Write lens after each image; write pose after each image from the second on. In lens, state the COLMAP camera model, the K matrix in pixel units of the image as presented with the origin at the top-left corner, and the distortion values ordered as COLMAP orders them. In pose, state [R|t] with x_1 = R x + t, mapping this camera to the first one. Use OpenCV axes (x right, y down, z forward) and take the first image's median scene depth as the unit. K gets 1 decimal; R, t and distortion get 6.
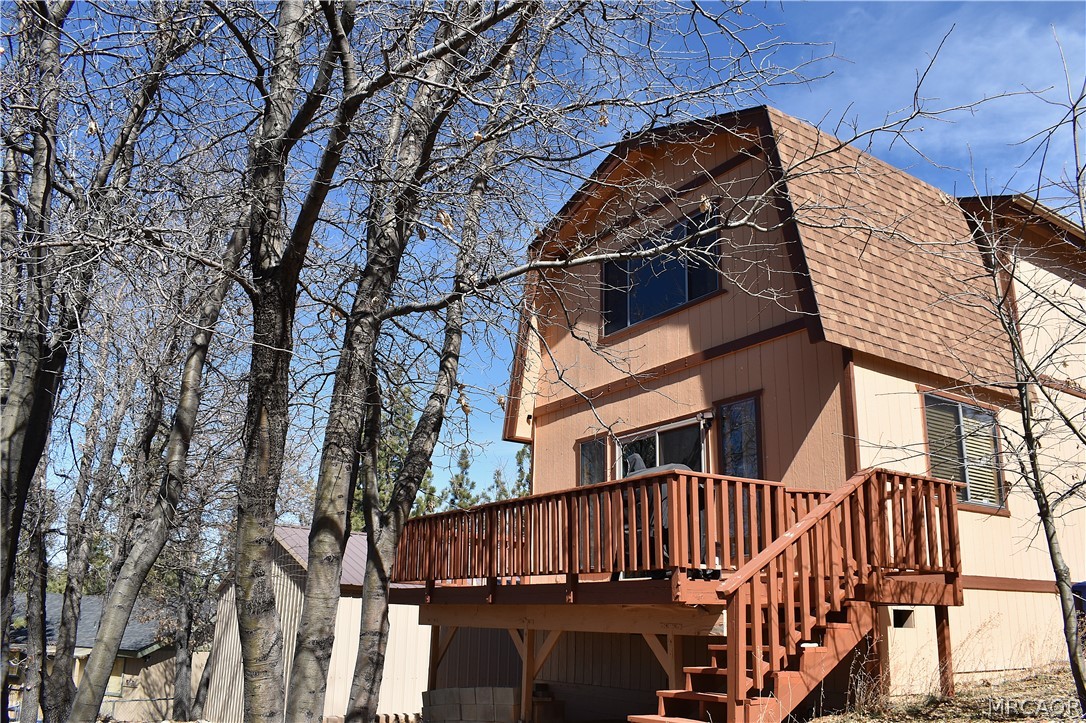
lens RADIAL K [[854.8, 0, 543.0], [0, 854.8, 361.5], [0, 0, 1]] dist [-0.060970, 0.000068]
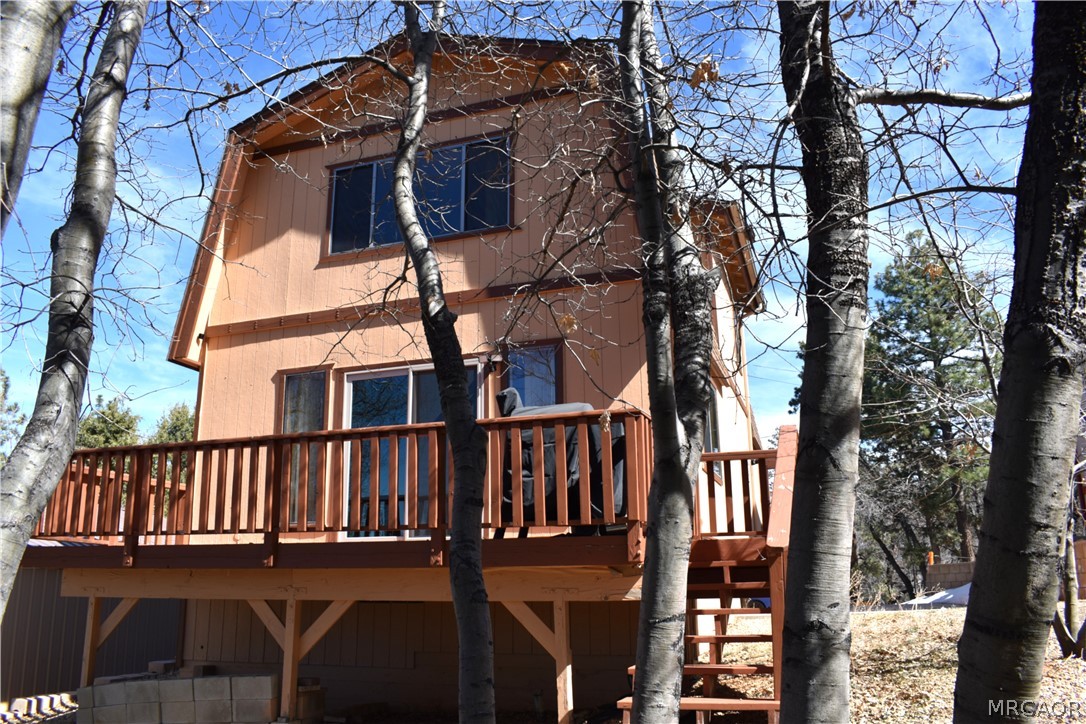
lens RADIAL K [[823.3, 0, 543.0], [0, 823.3, 362.0], [0, 0, 1]] dist [-0.082085, -0.000290]
pose [[0.799106, 0.125712, 0.587900, -0.252550], [-0.144798, 0.989351, -0.014738, 0.066050], [-0.583492, -0.073350, 0.808799, 0.241668]]
